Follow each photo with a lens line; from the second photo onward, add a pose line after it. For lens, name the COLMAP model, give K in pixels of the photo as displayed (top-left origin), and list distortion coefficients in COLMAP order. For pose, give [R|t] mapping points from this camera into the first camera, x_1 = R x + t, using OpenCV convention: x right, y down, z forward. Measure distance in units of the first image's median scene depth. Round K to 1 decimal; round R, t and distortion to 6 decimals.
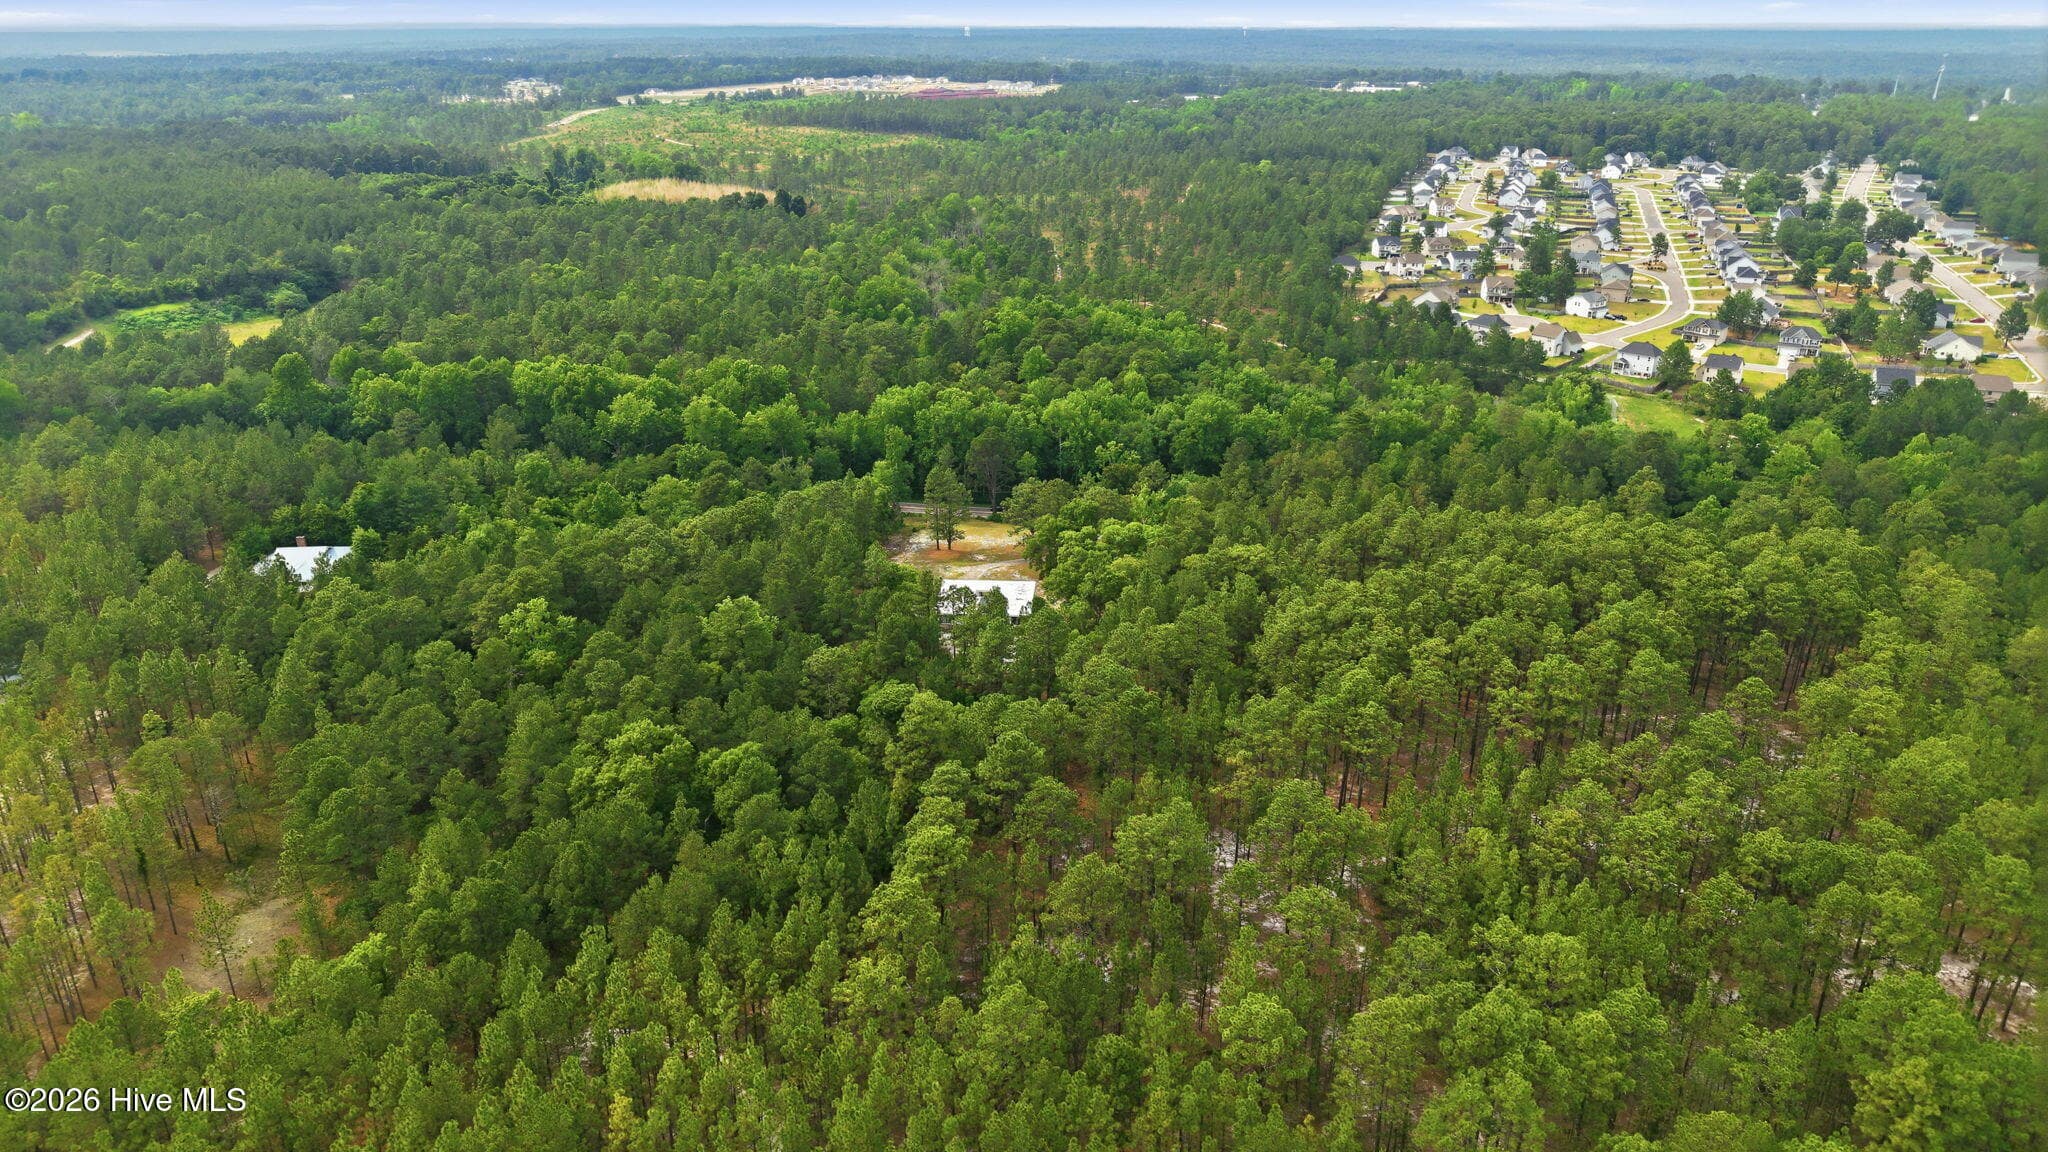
lens RADIAL K [[1376.4, 0, 1017.3], [0, 1376.4, 569.5], [0, 0, 1]] dist [0.011030, -0.008330]
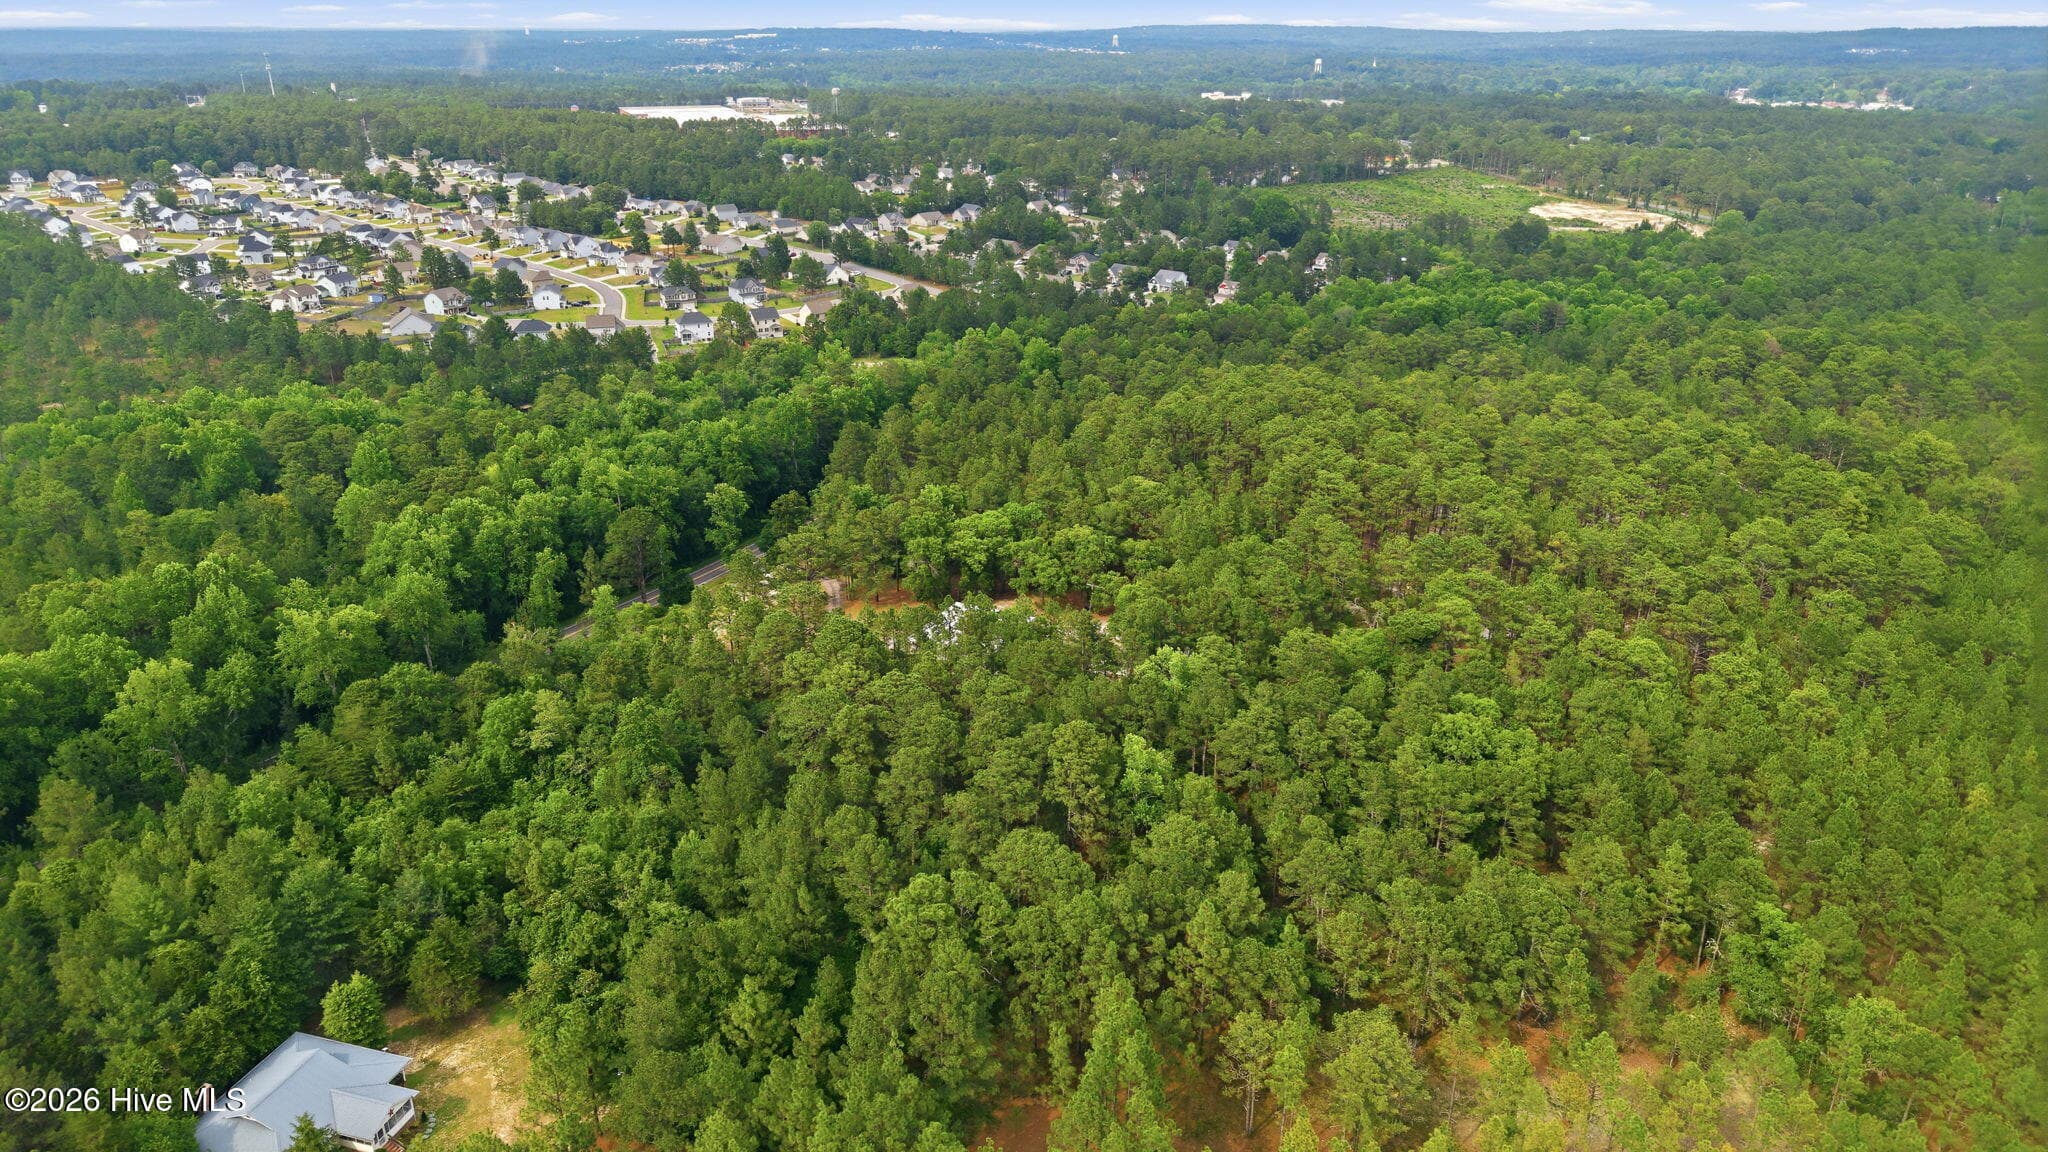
lens RADIAL K [[1376.4, 0, 1020.2], [0, 1376.4, 575.3], [0, 0, 1]] dist [0.011030, -0.008330]
pose [[0.381303, -0.343481, 0.858271, -0.285596], [0.340477, 0.915329, 0.215052, -0.073324], [-0.859467, 0.210222, 0.465965, 0.186173]]
